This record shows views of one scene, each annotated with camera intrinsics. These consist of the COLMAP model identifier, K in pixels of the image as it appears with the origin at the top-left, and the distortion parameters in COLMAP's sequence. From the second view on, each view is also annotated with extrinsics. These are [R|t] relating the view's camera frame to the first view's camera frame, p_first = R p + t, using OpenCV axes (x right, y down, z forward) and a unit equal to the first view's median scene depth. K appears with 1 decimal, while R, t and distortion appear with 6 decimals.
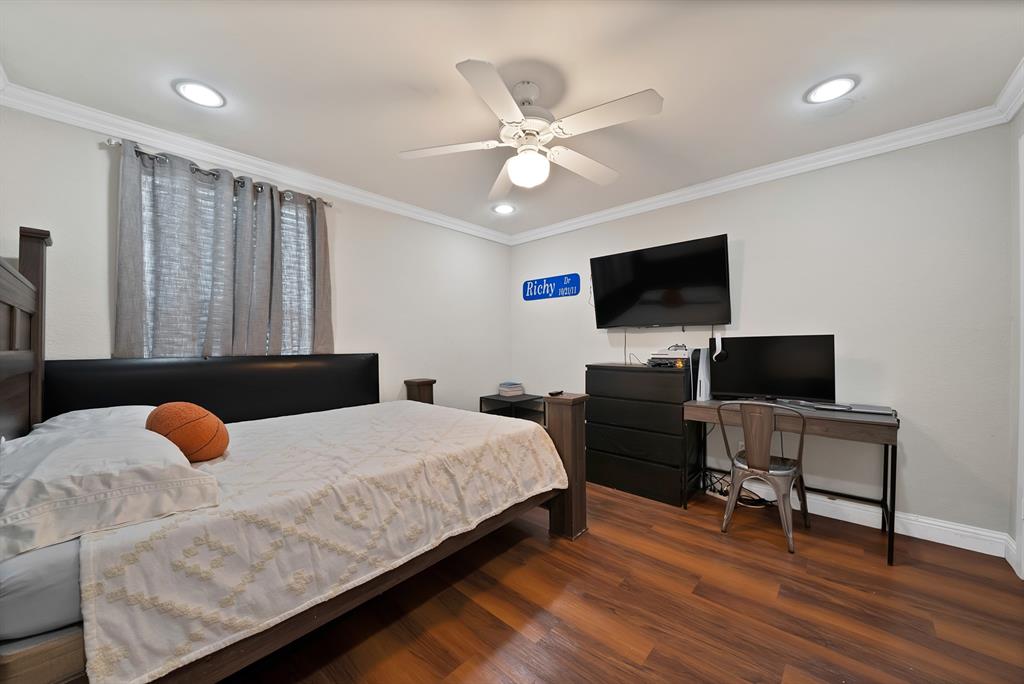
lens RADIAL K [[368.2, 0, 512.0], [0, 368.2, 342.0], [0, 0, 1]] dist [-0.019124, 0.000296]
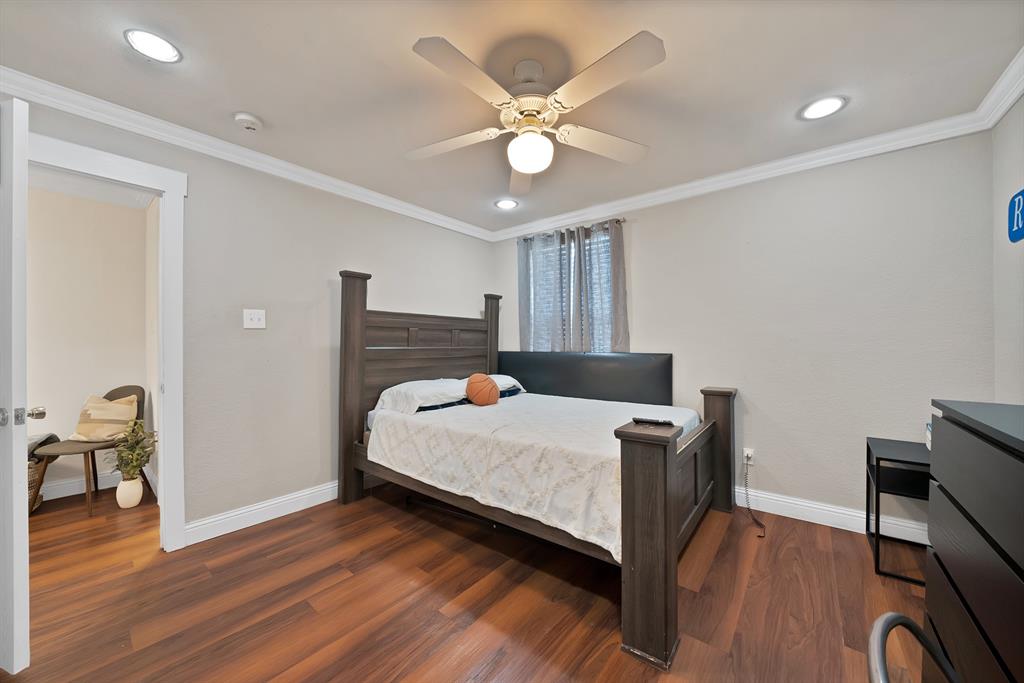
lens RADIAL K [[368.2, 0, 512.0], [0, 368.2, 341.5], [0, 0, 1]] dist [-0.019124, 0.000296]
pose [[0.056830, -0.003340, -0.998378, 0.891151], [0.006995, 0.999971, -0.002947, -0.002177], [0.998359, -0.006816, 0.056852, 0.860561]]
